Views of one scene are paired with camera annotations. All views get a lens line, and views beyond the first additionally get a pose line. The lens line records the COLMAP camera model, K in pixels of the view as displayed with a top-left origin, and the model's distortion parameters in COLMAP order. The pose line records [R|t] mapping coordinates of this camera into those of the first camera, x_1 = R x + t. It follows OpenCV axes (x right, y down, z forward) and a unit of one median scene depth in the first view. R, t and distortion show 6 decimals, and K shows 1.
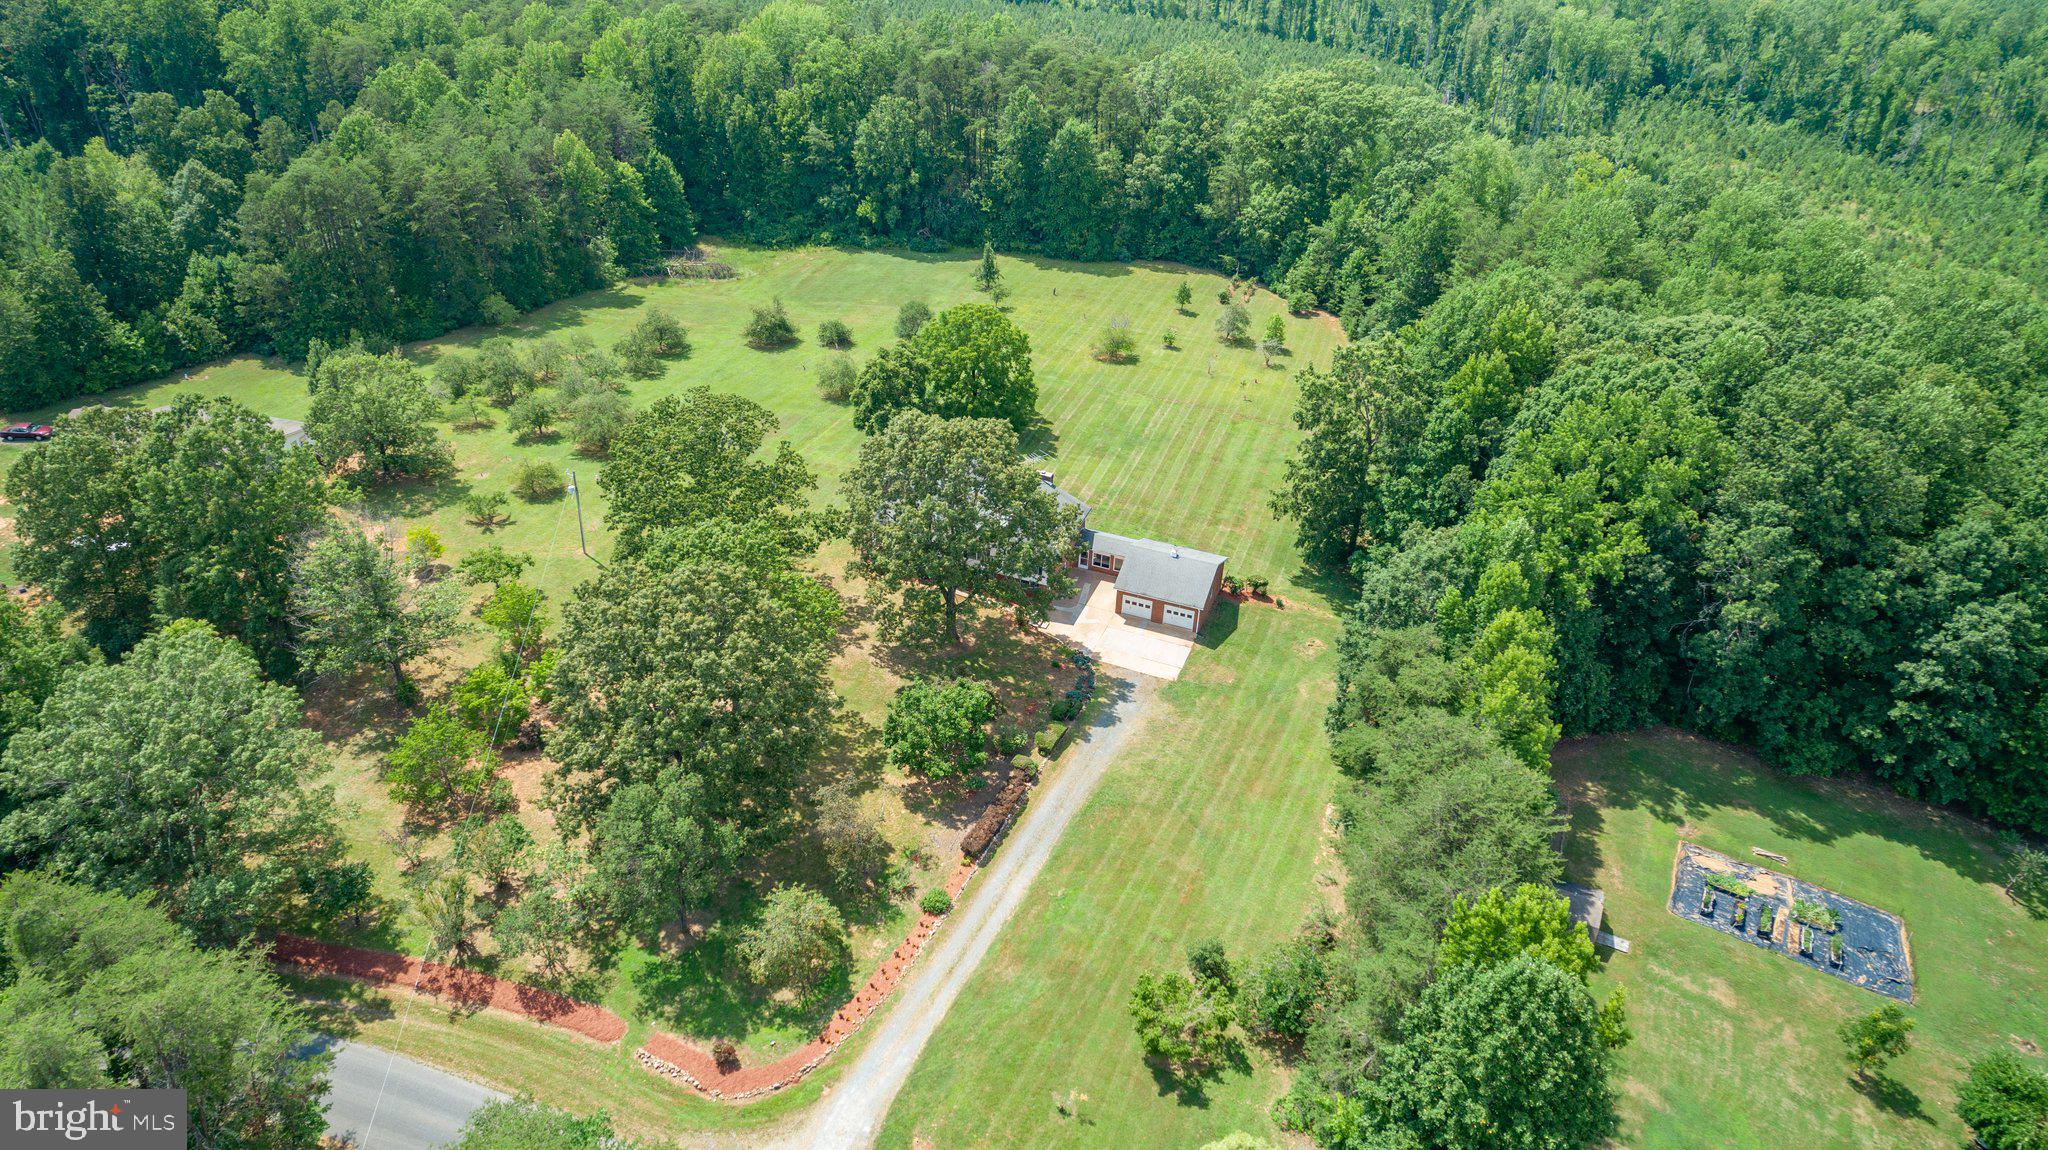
lens RADIAL K [[1378.9, 0, 1020.9], [0, 1378.9, 575.7], [0, 0, 1]] dist [-0.011889, 0.009533]
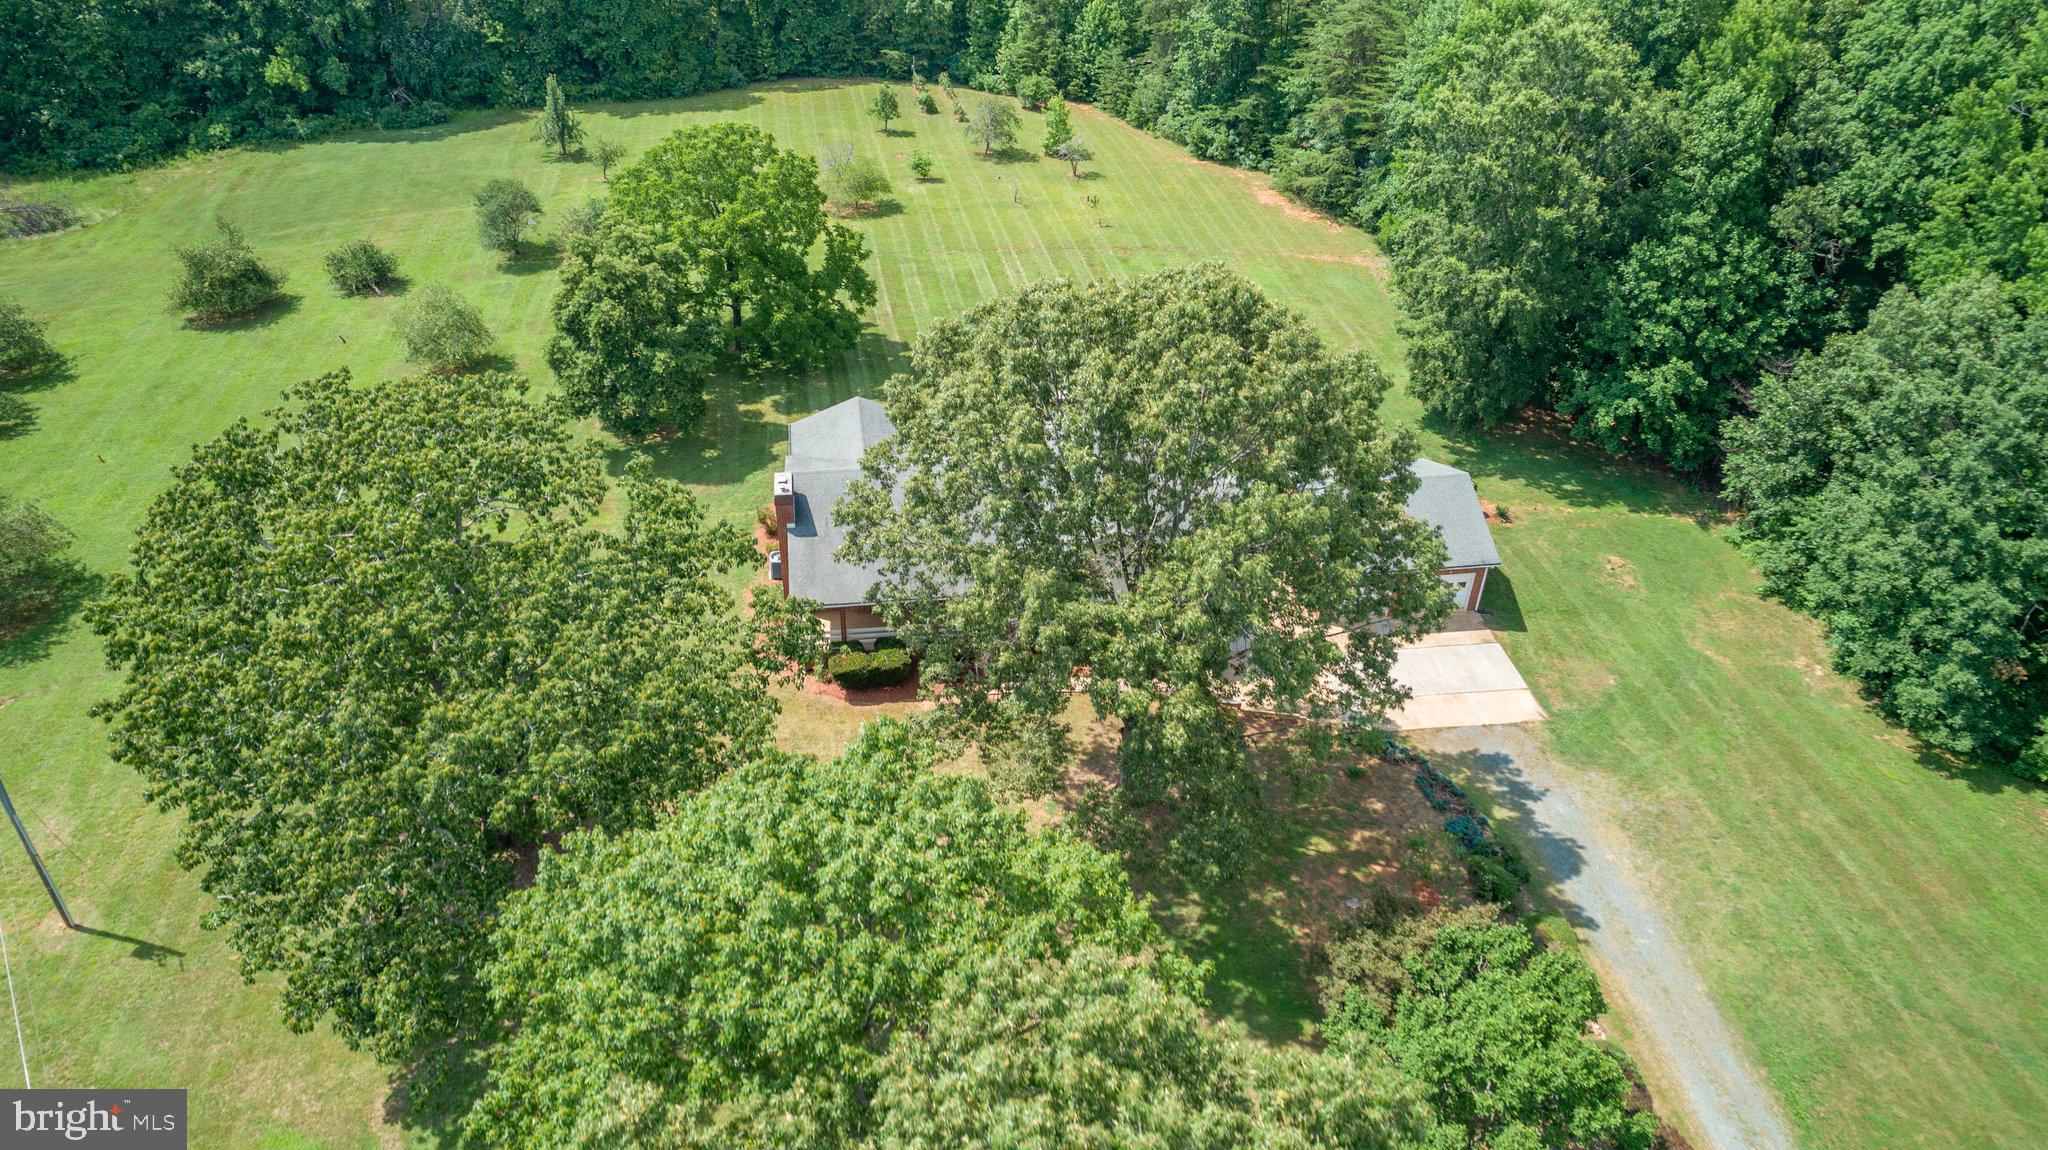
lens RADIAL K [[1378.9, 0, 1019.4], [0, 1378.9, 577.3], [0, 0, 1]] dist [-0.011889, 0.009533]
pose [[0.870375, -0.298875, 0.391308, -0.222738], [0.275103, 0.954274, 0.116956, -0.079117], [-0.408370, 0.005854, 0.912798, 0.594665]]
